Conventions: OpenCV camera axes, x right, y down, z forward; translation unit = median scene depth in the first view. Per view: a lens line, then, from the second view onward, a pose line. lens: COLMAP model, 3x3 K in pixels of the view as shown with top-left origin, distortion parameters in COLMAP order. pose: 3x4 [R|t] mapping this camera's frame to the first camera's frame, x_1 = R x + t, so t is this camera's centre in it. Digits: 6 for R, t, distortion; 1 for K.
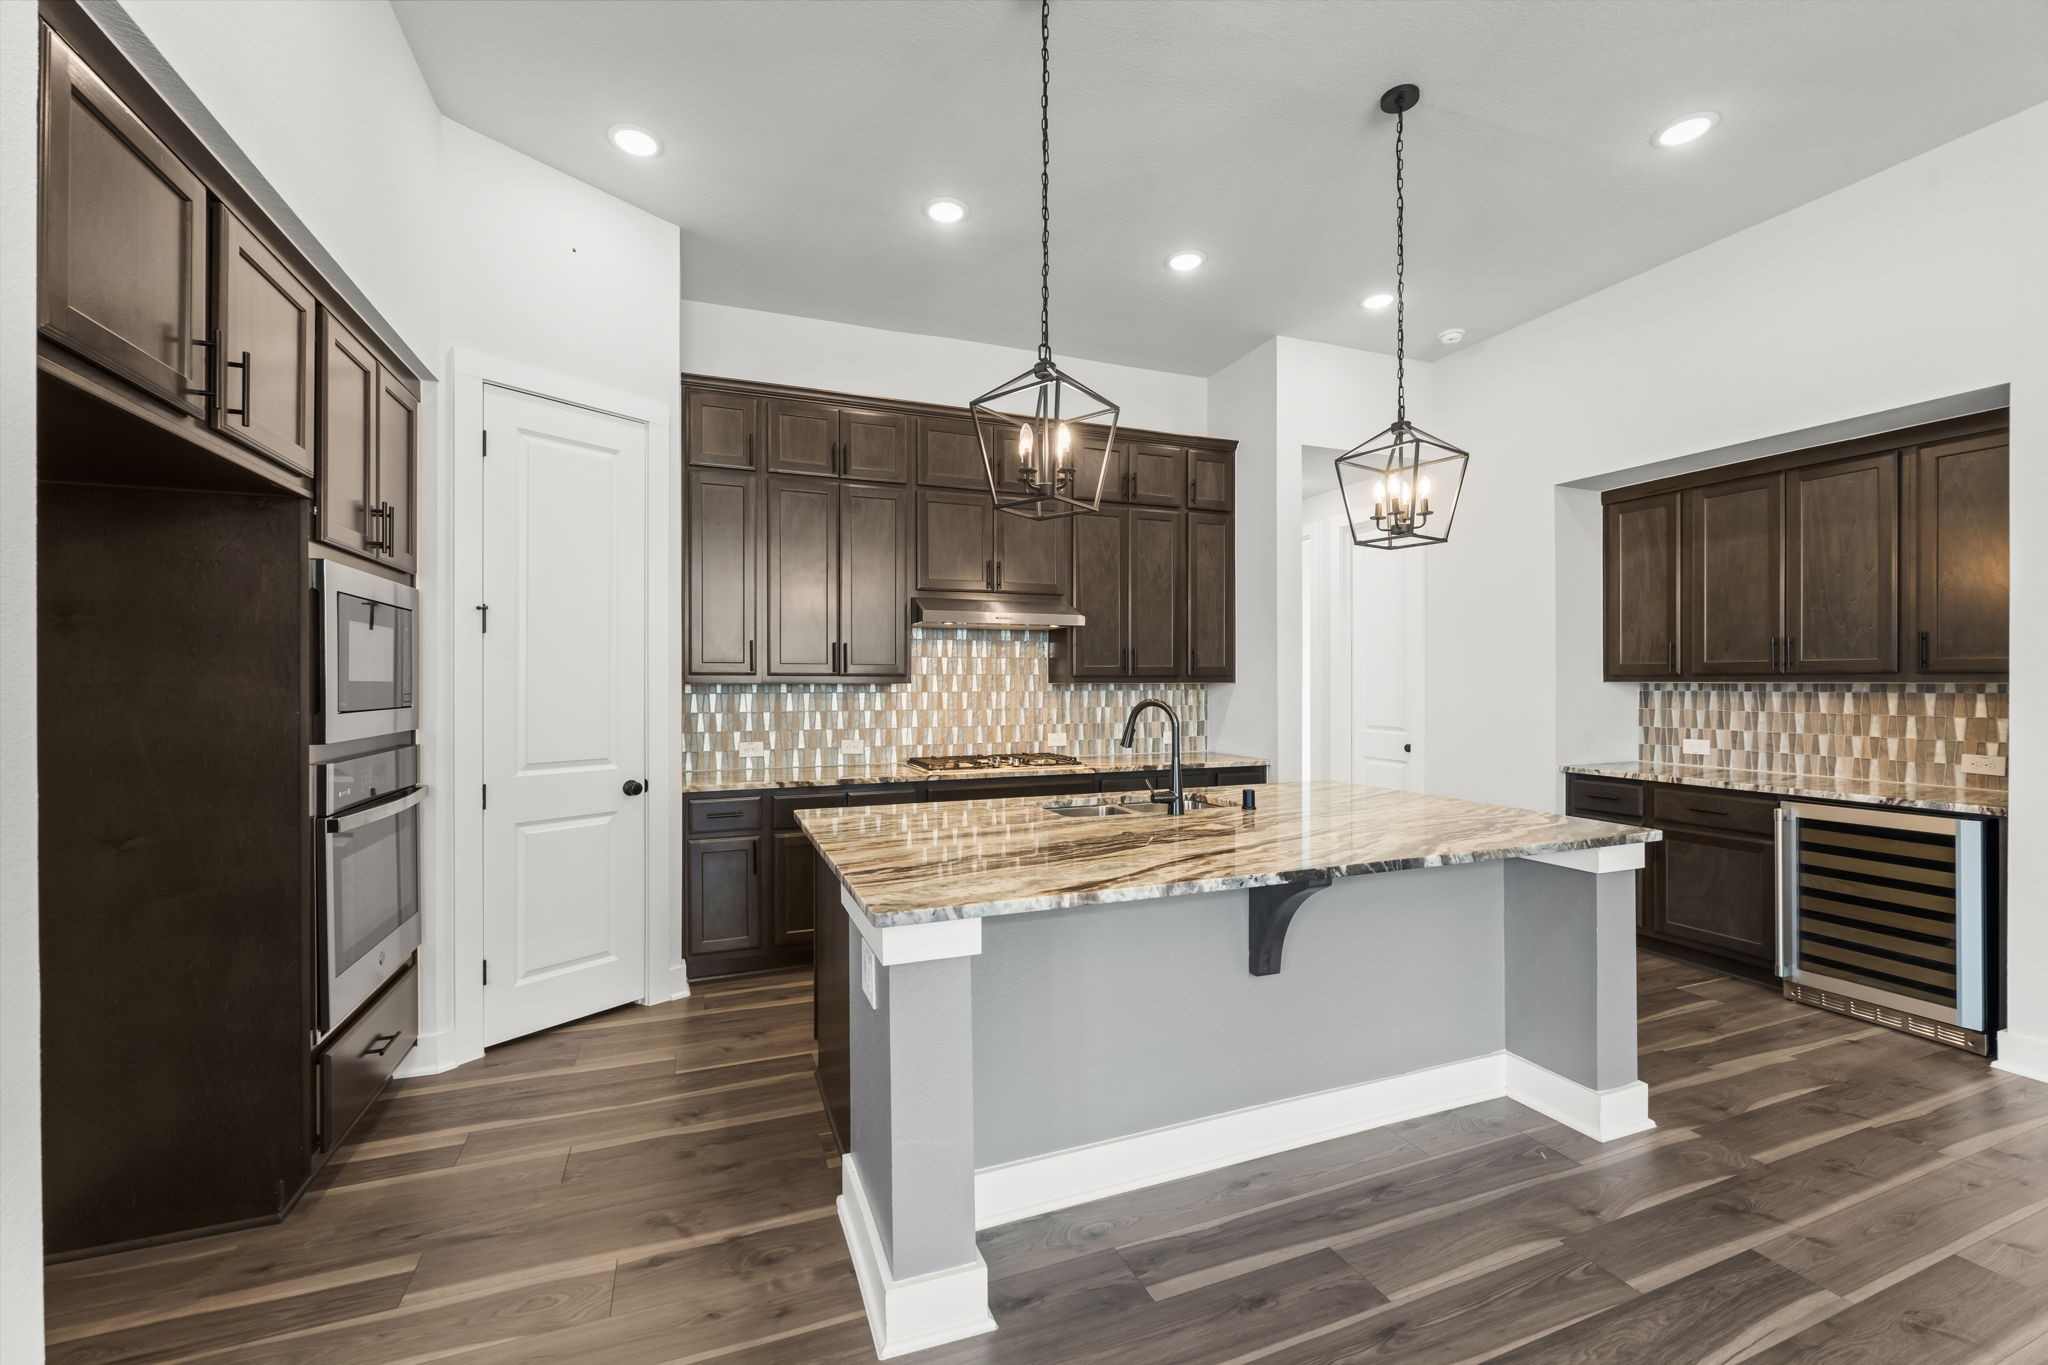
lens RADIAL K [[833.2, 0, 1007.4], [0, 833.2, 677.0], [0, 0, 1]] dist [-0.007307, 0.000151]
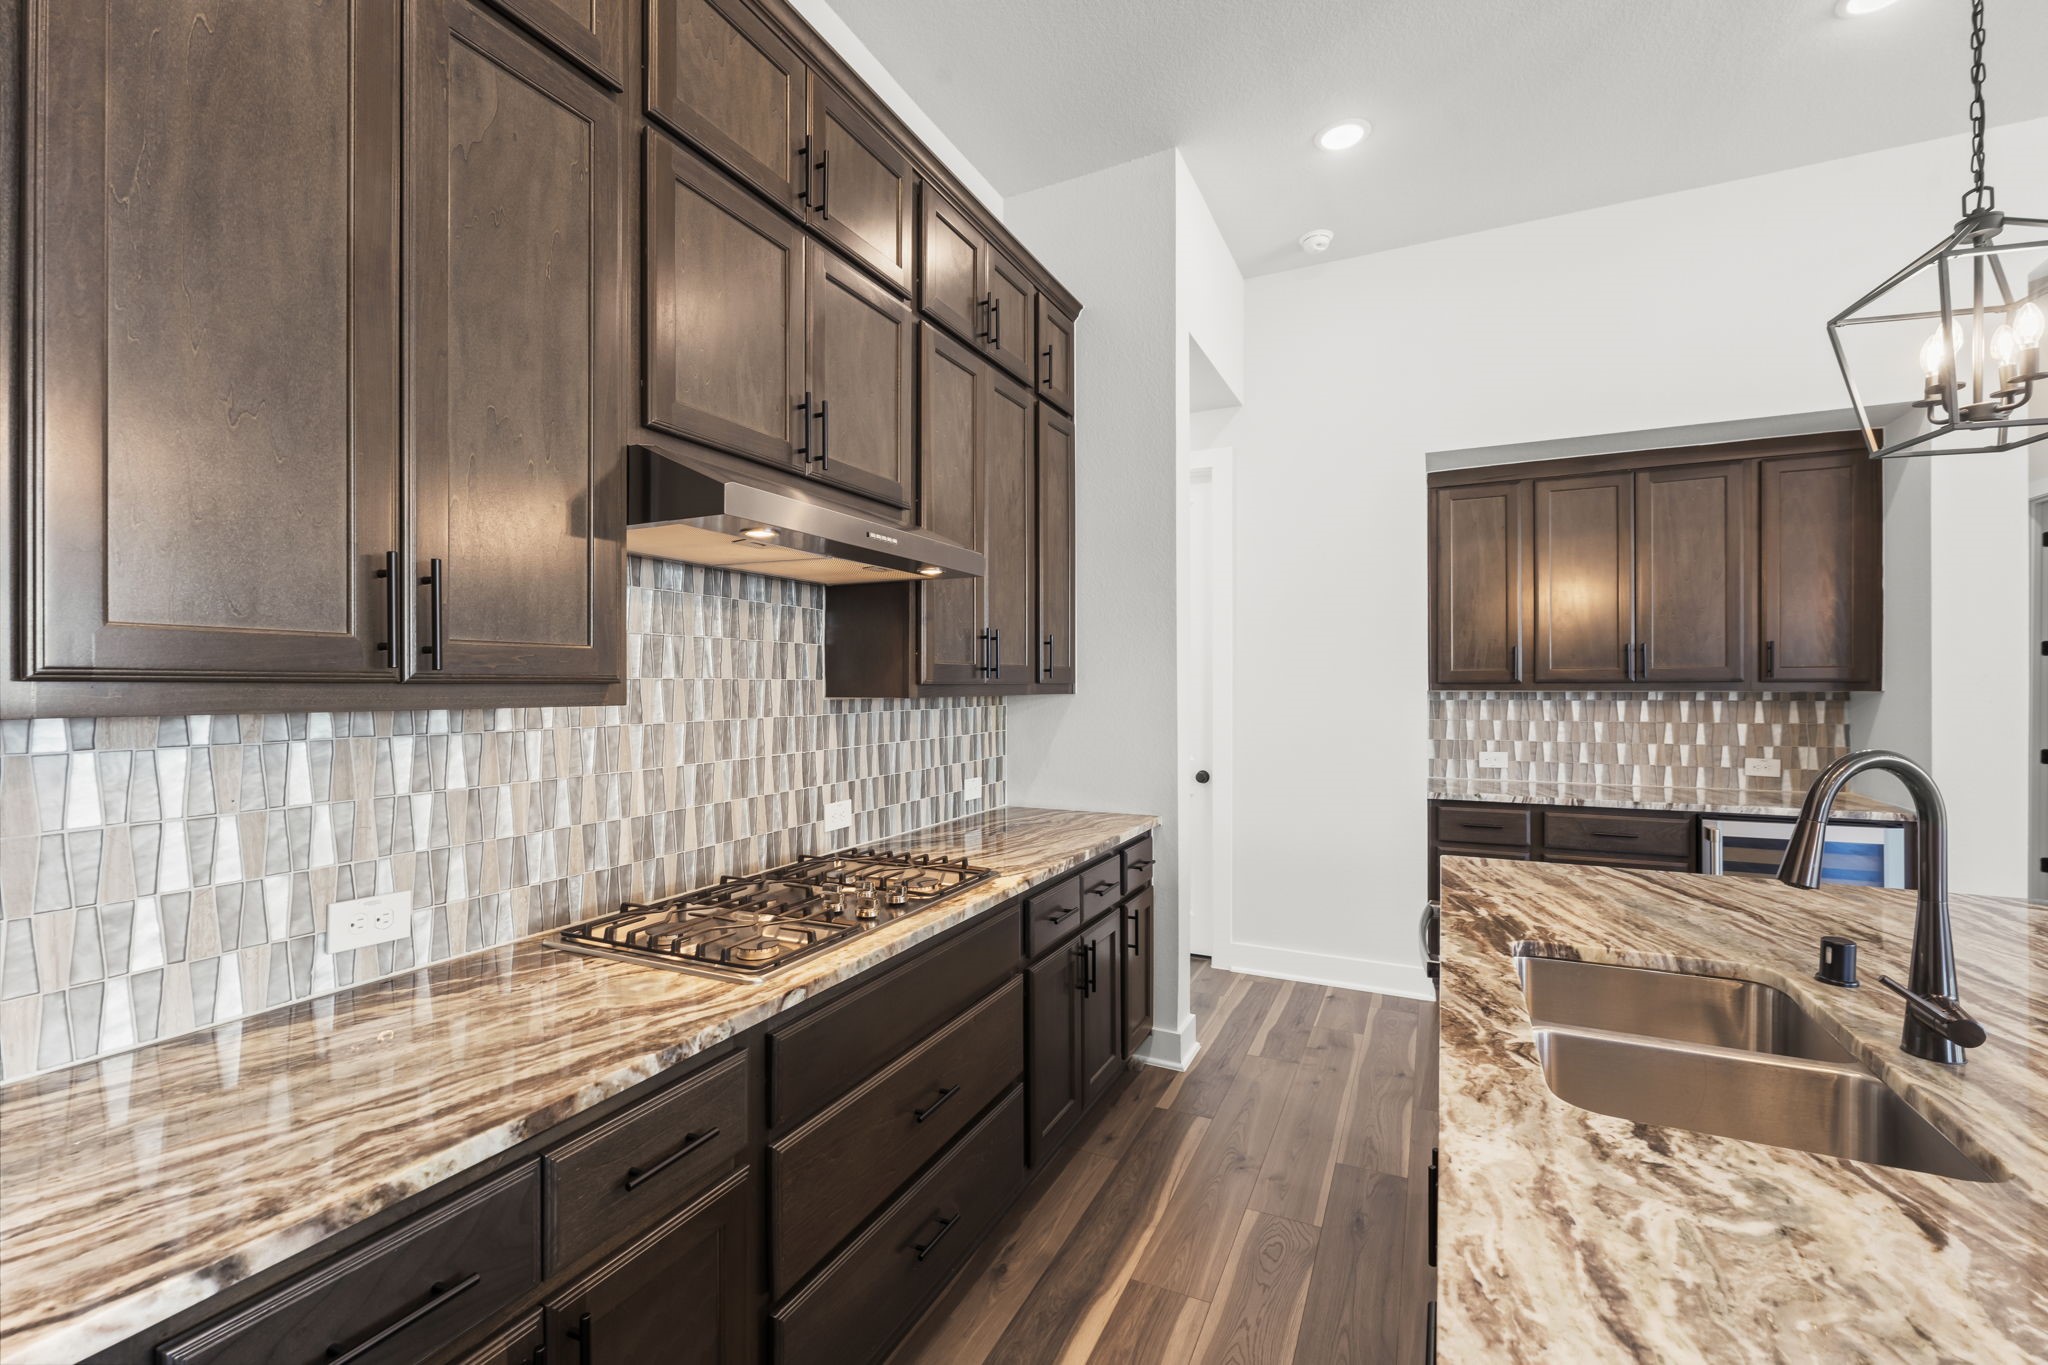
lens RADIAL K [[873.7, 0, 1005.5], [0, 873.7, 683.6], [0, 0, 1]] dist [-0.001149, 0.000102]
pose [[0.736156, 0.000876, 0.676811, -0.247924], [-0.001463, 0.999999, 0.000297, -0.001130], [-0.676810, -0.001209, 0.736156, 0.666049]]
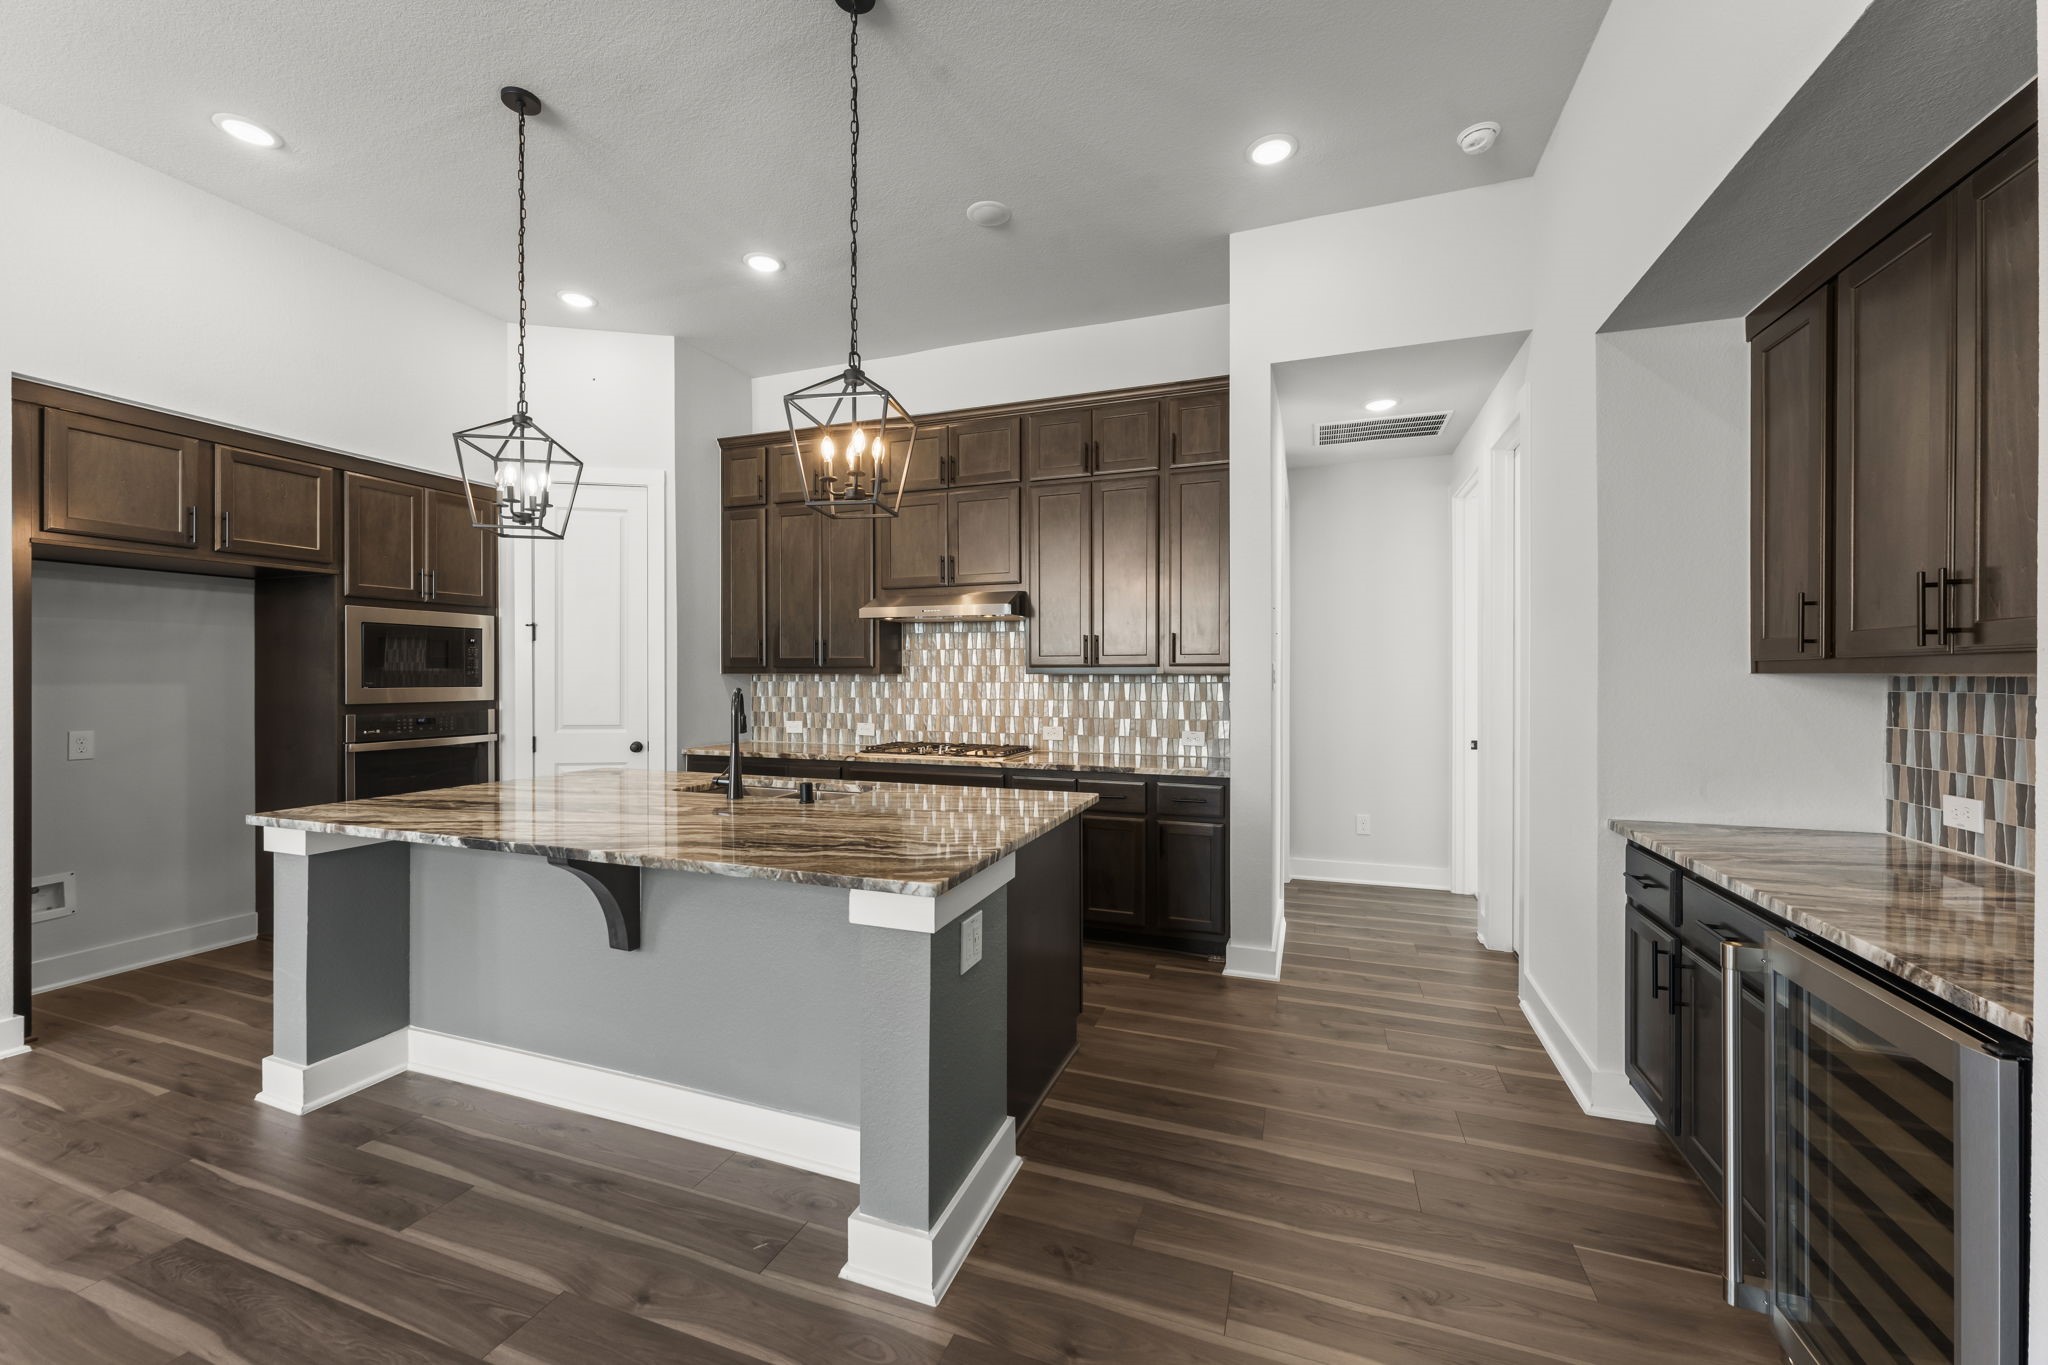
lens RADIAL K [[817.7, 0, 998.6], [0, 817.7, 669.7], [0, 0, 1]] dist [0.000159, 0.000228]
pose [[0.743049, -0.001619, -0.669235, 0.757573], [0.001835, 0.999998, -0.000382, 0.003050], [0.669235, -0.000944, 0.743050, 0.307537]]
